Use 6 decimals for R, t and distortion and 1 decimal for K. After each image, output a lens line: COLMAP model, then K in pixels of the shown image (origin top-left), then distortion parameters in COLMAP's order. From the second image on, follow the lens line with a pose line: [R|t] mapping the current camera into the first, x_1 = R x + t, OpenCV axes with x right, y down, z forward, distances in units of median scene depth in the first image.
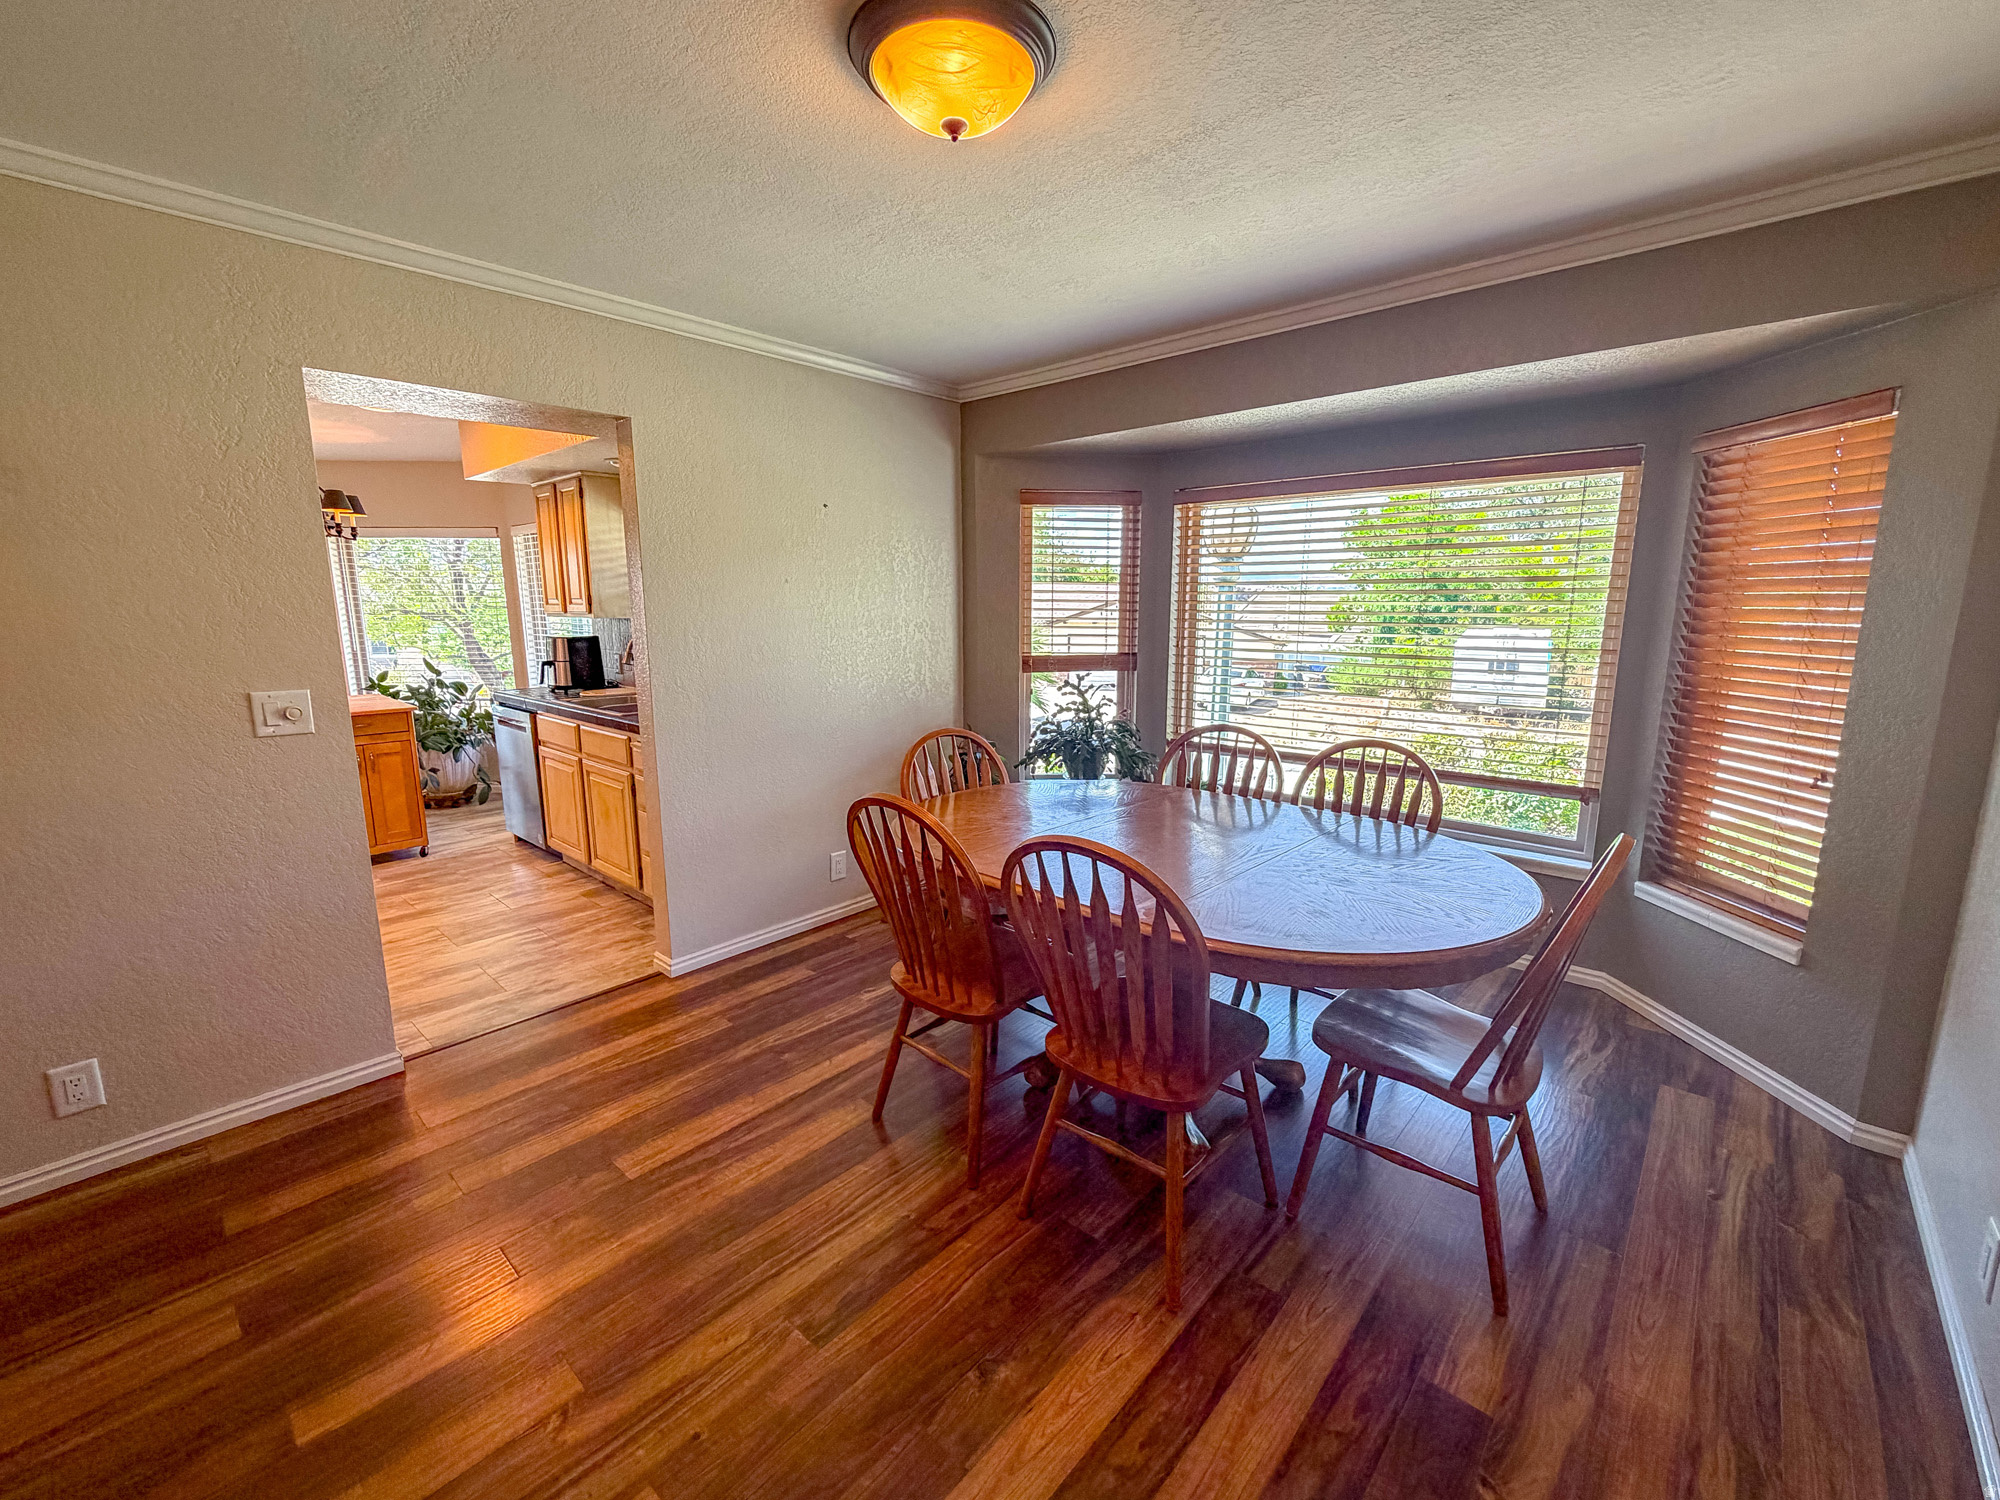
lens RADIAL K [[809.6, 0, 986.8], [0, 809.6, 749.7], [0, 0, 1]] dist [-0.000961, 0.000466]
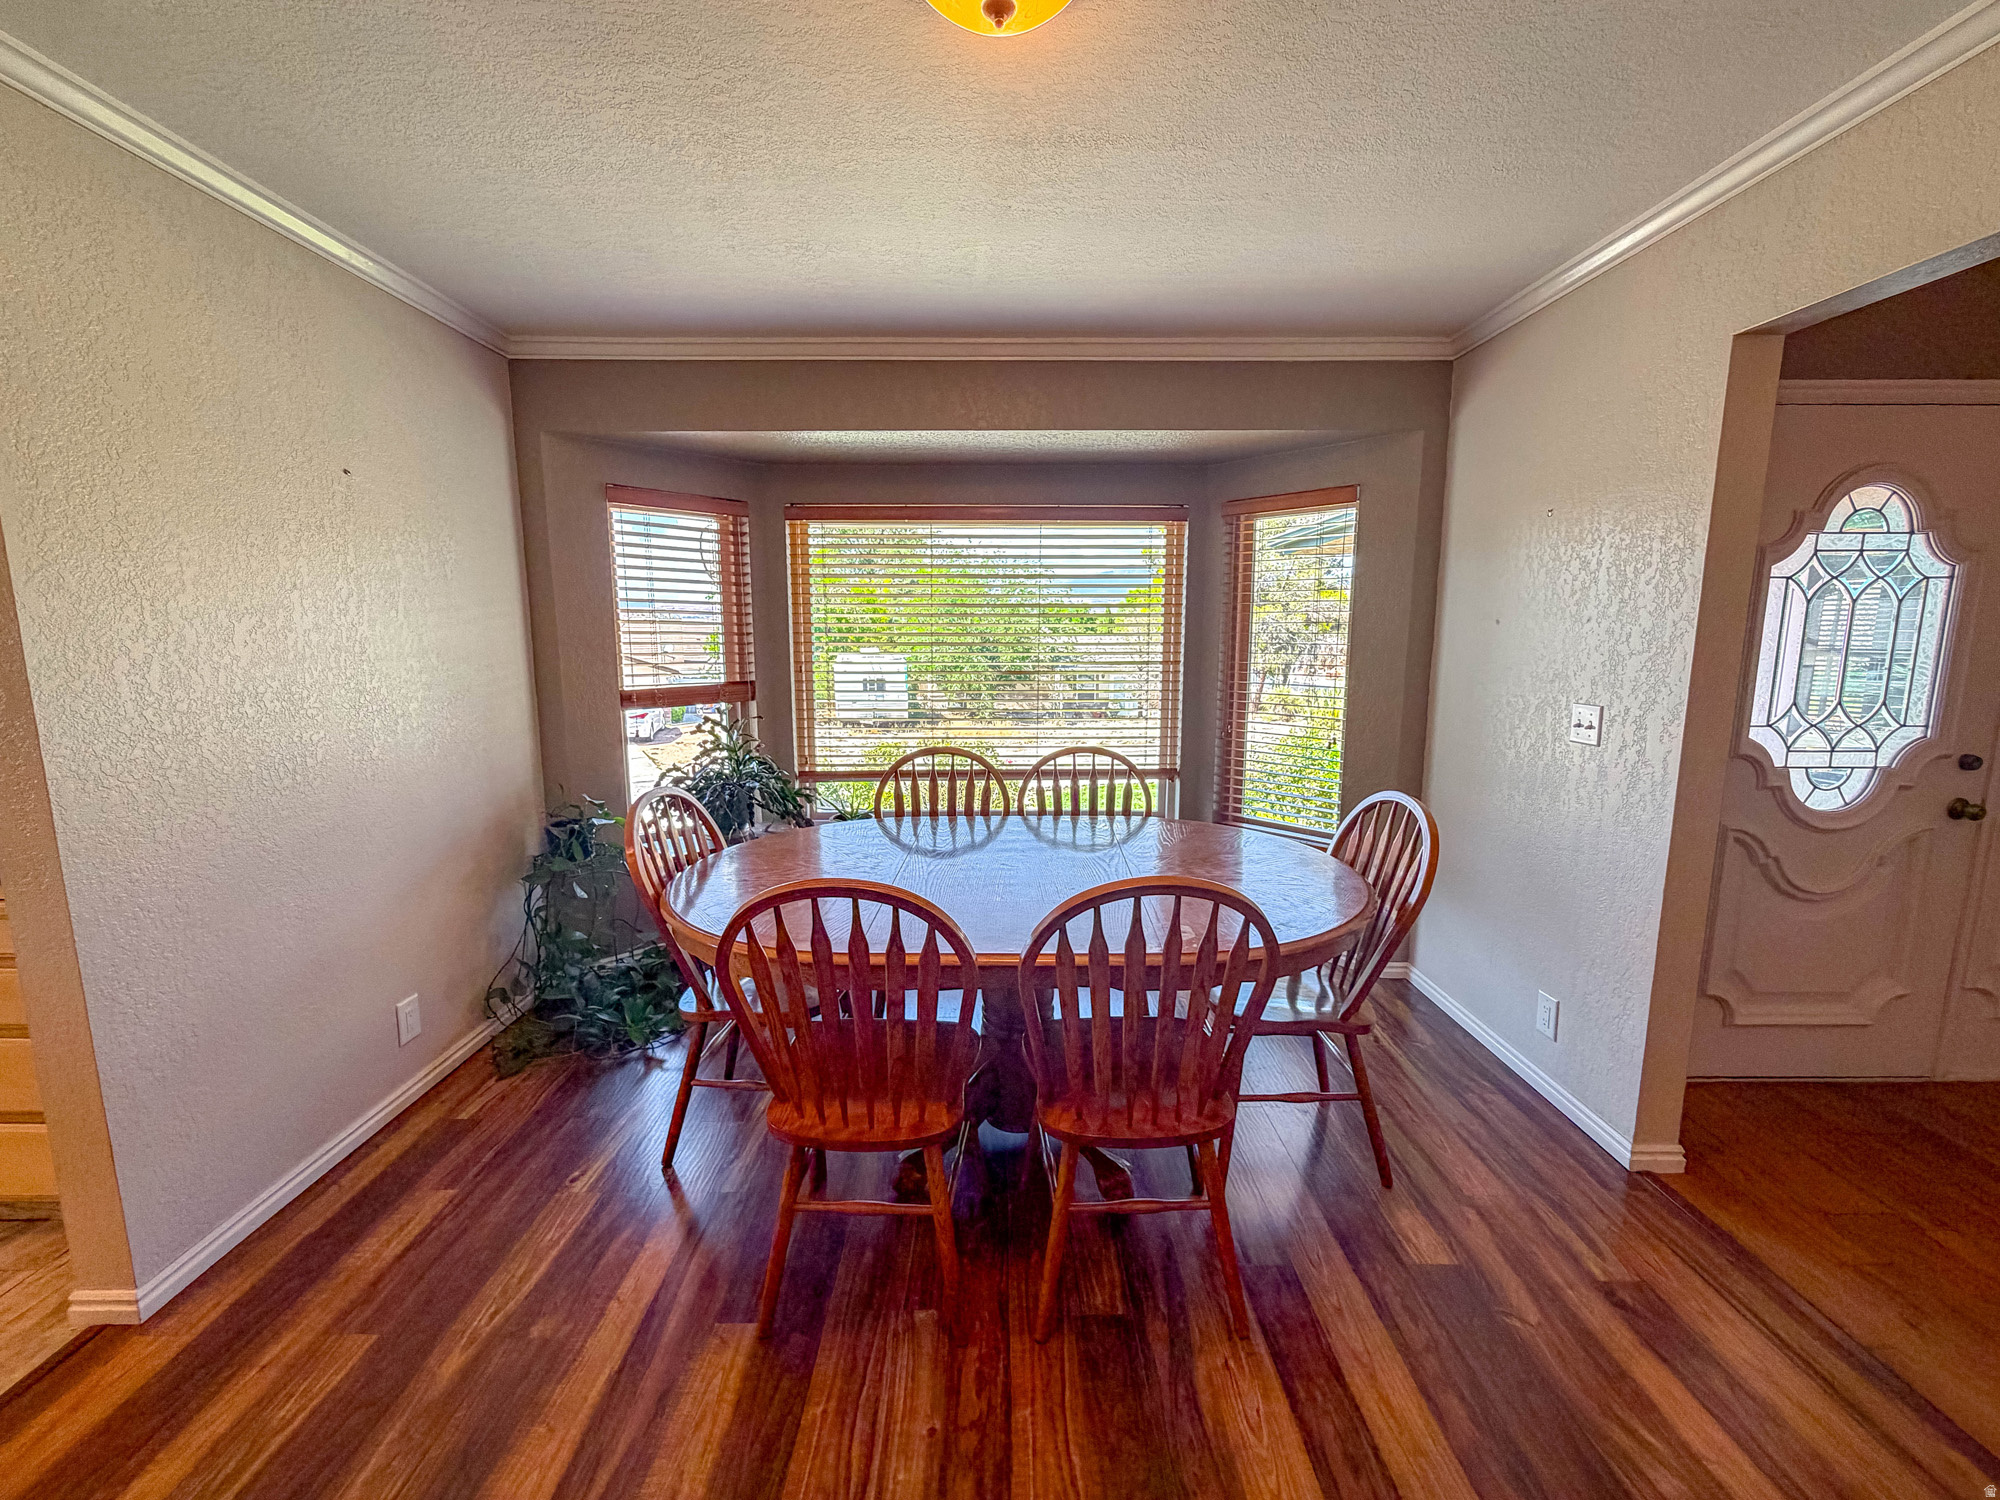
lens RADIAL K [[809.6, 0, 990.2], [0, 809.6, 752.0], [0, 0, 1]] dist [-0.000961, 0.000466]
pose [[0.741045, -0.100739, 0.663855, -0.290204], [0.116511, 0.992975, 0.020624, -0.036830], [-0.661269, 0.062063, 0.747577, 0.207208]]
